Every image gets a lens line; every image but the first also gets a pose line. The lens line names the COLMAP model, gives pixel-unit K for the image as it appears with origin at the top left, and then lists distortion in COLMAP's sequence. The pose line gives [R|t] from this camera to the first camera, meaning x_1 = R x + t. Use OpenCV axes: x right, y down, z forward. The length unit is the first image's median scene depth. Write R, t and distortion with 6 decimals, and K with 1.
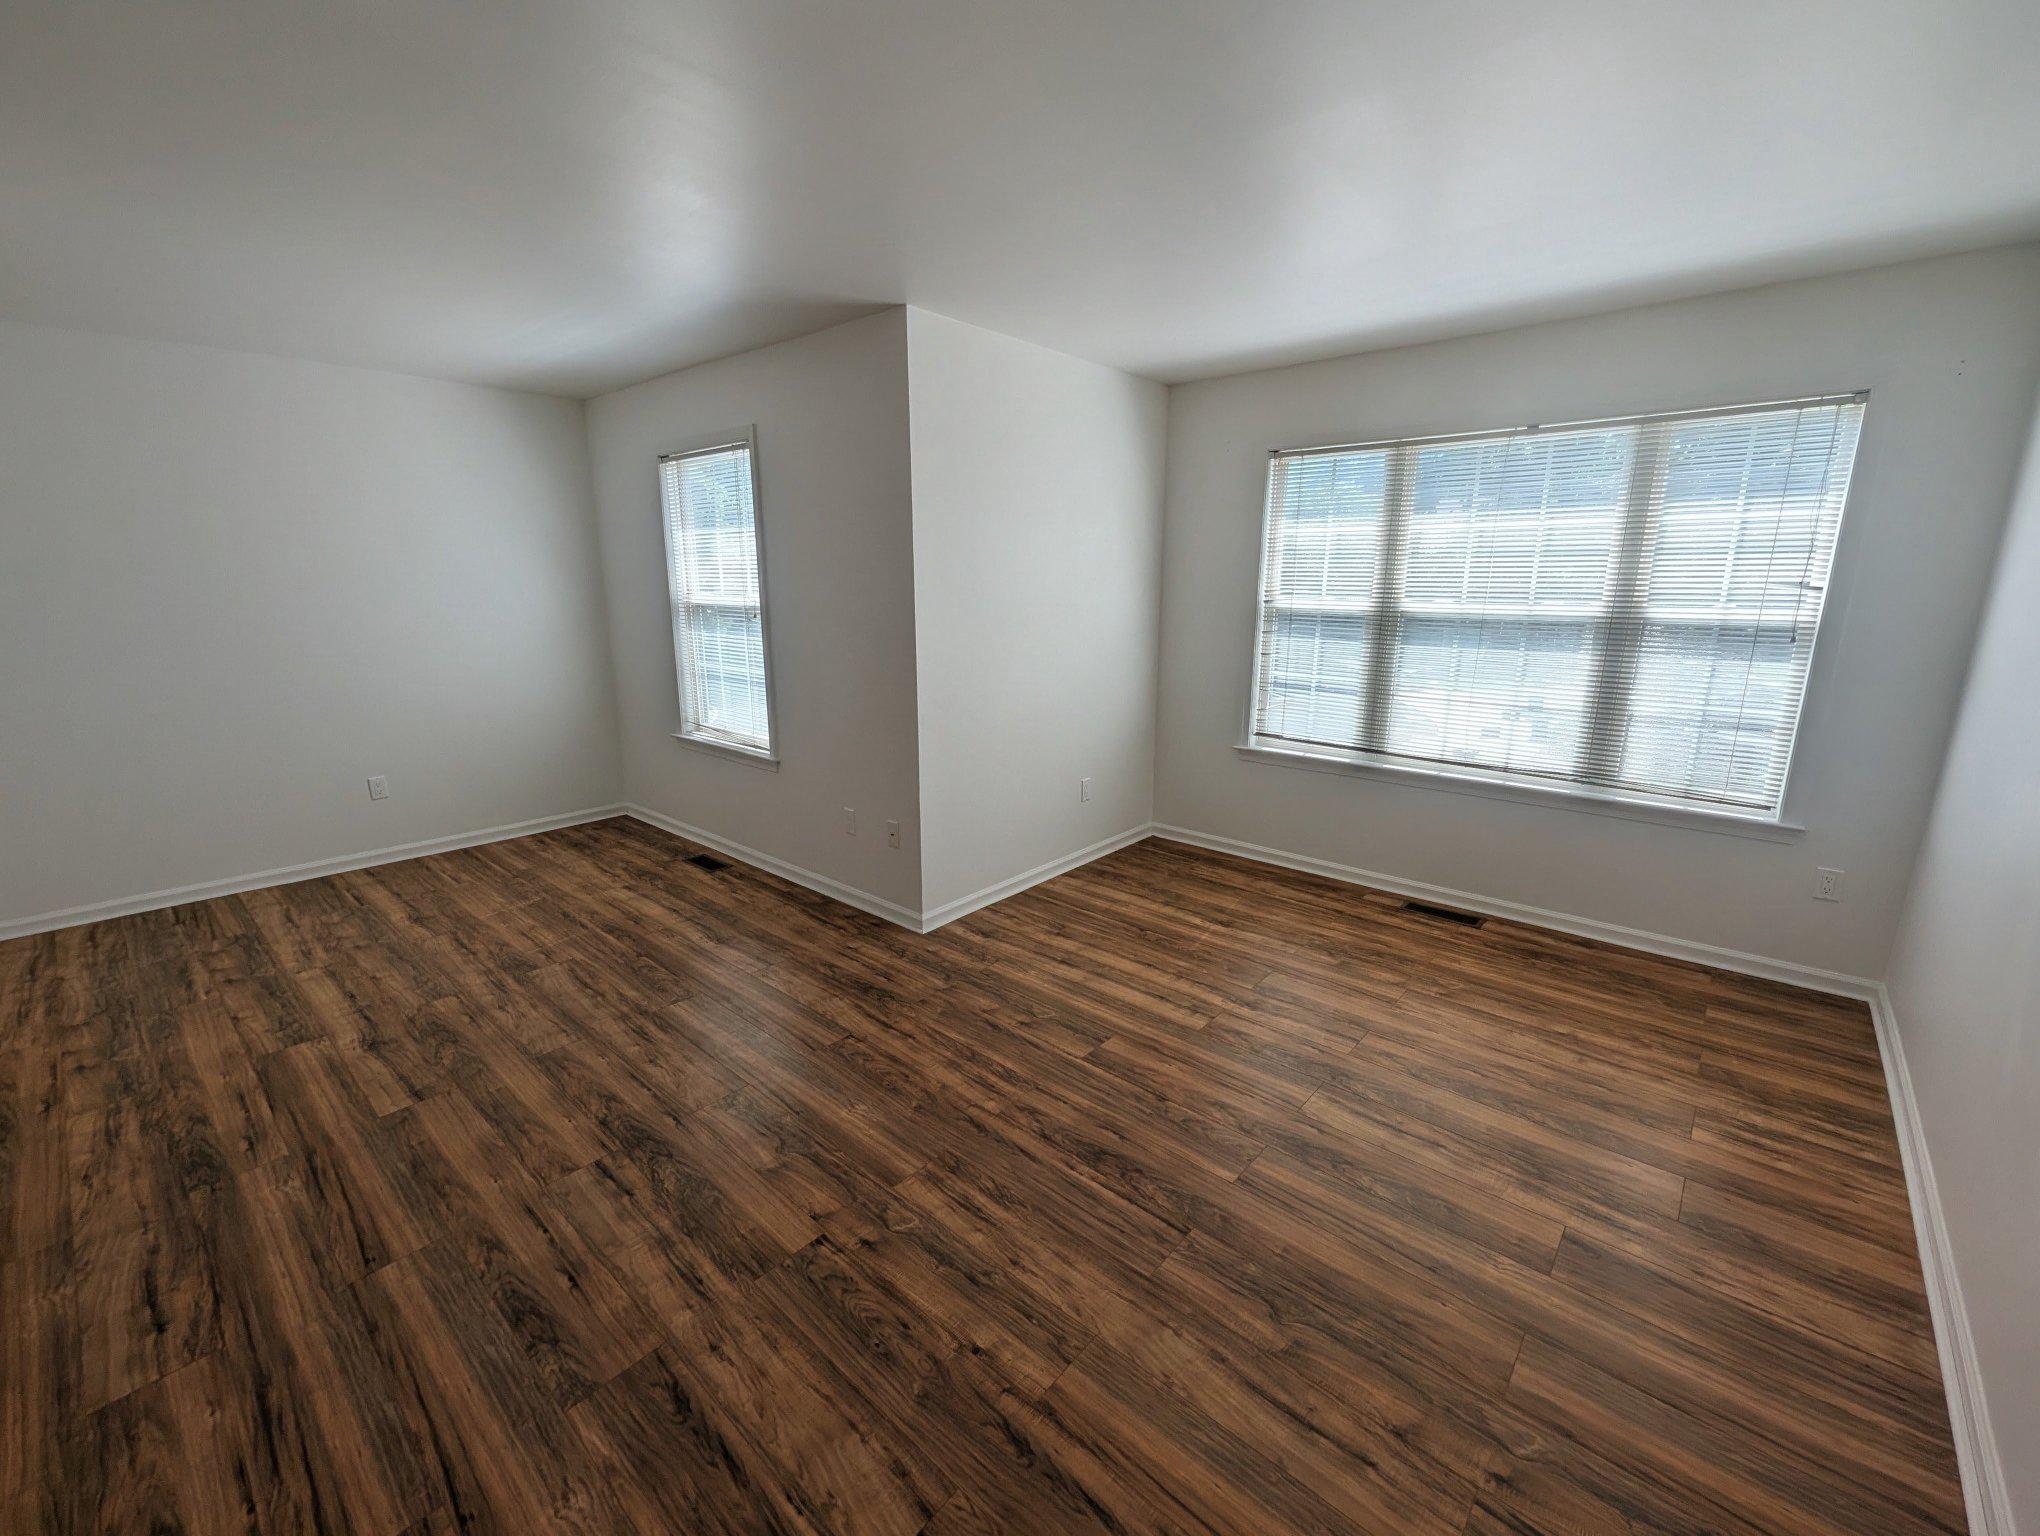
lens RADIAL K [[835.0, 0, 1022.5], [0, 835.0, 769.0], [0, 0, 1]] dist [-0.002555, 0.000094]
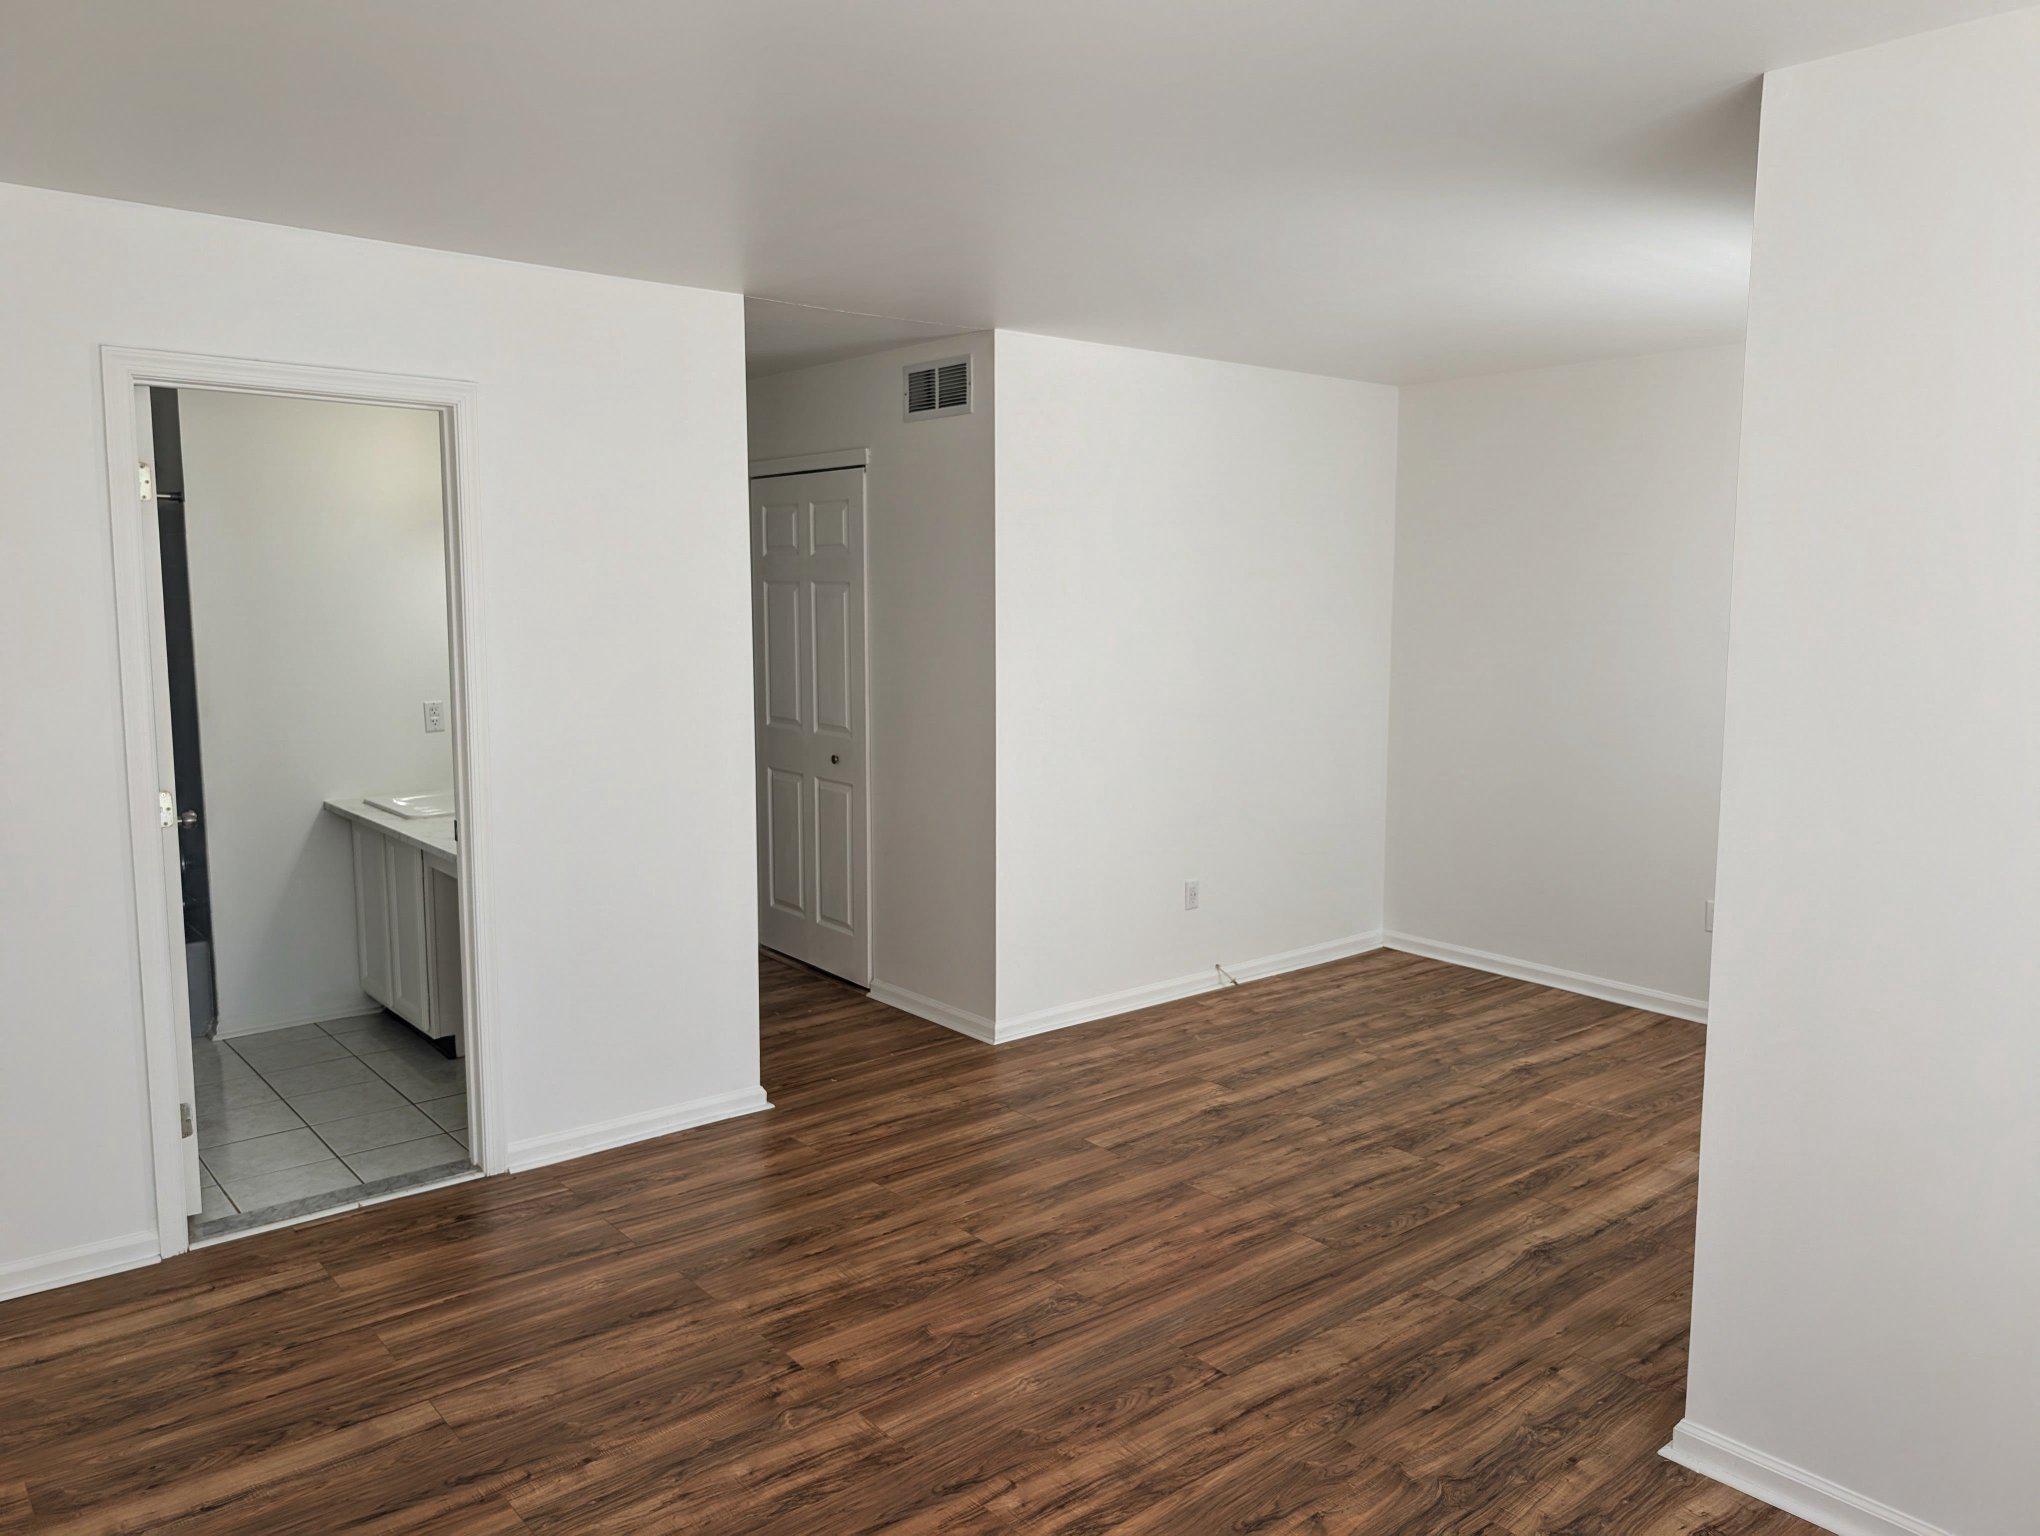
lens RADIAL K [[1452.4, 0, 1022.0], [0, 1452.4, 767.0], [0, 0, 1]] dist [-0.003785, 0.000714]
pose [[-0.143034, 0.120952, -0.982299, 0.827688], [-0.232793, 0.960547, 0.152171, -0.245114], [0.961950, 0.250438, -0.109234, 0.874142]]
